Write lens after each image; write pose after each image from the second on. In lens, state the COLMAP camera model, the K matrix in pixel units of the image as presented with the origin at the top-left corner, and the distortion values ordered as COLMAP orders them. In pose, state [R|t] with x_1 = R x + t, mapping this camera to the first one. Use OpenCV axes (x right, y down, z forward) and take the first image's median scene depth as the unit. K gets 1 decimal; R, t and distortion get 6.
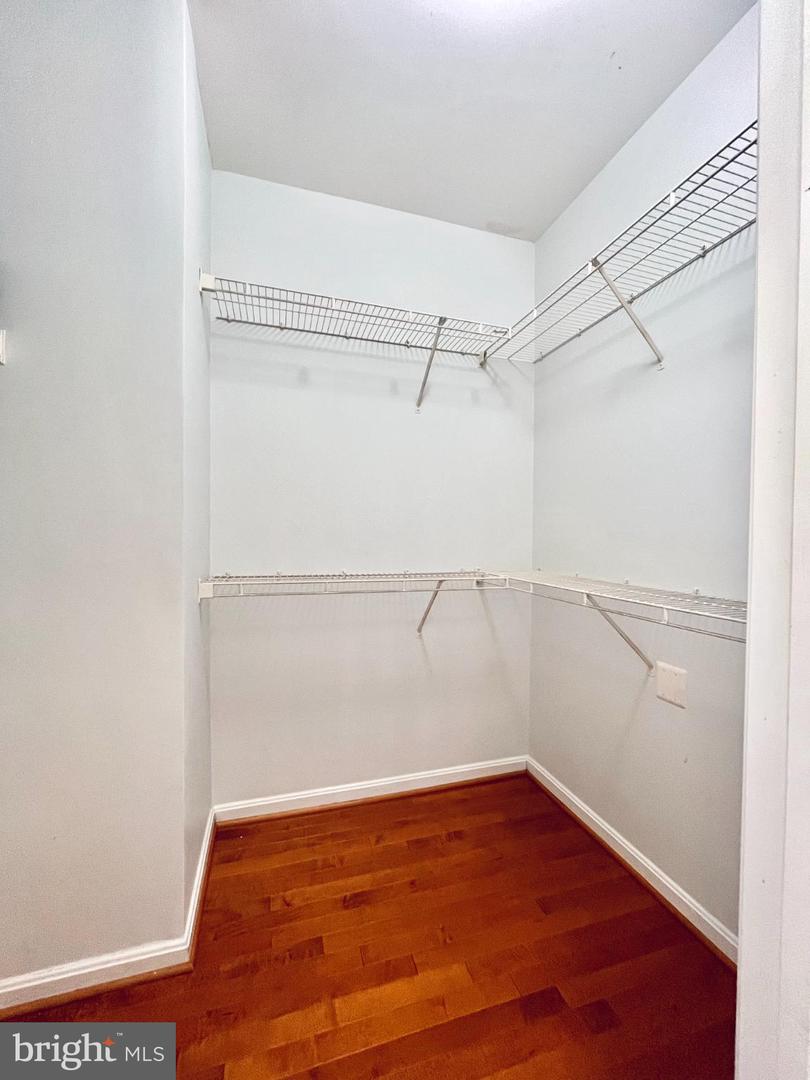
lens RADIAL K [[435.0, 0, 405.0], [0, 435.0, 540.0], [0, 0, 1]] dist [-0.001968, -0.000283]
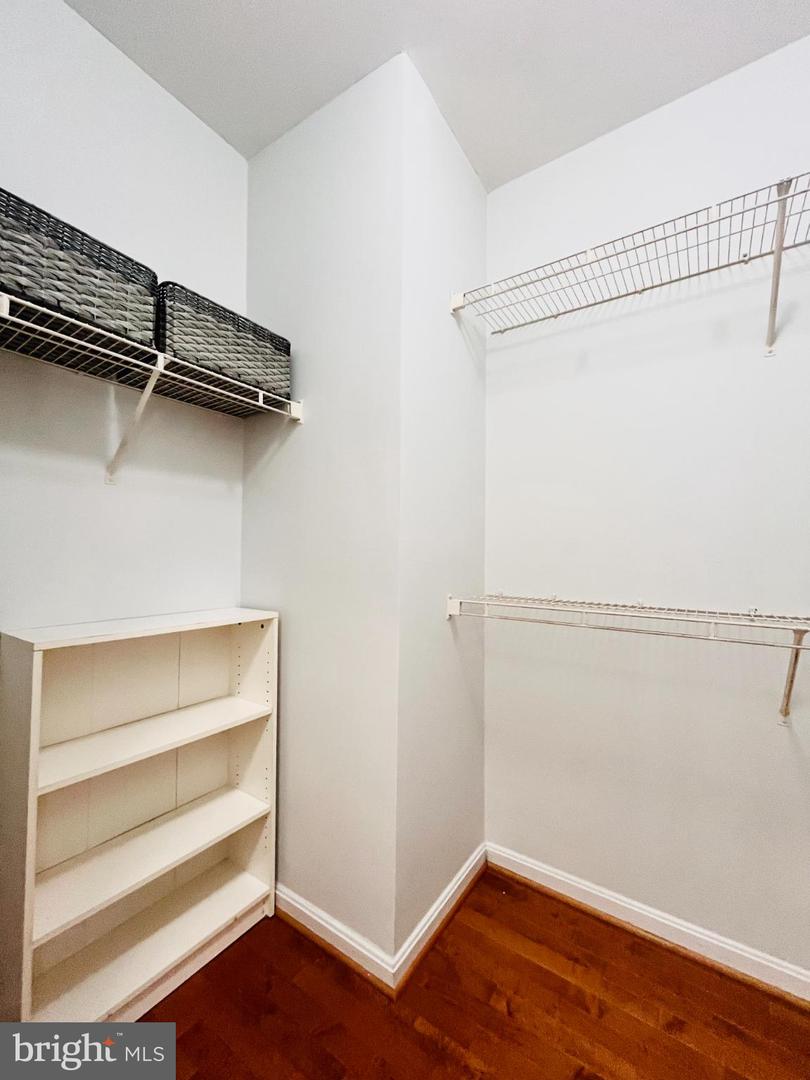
lens RADIAL K [[435.0, 0, 405.0], [0, 435.0, 540.0], [0, 0, 1]] dist [-0.001968, -0.000283]
pose [[0.628138, -0.028611, -0.777576, 0.206256], [-0.021257, 0.998320, -0.053905, 0.018013], [0.777812, 0.050389, 0.626474, 0.253401]]
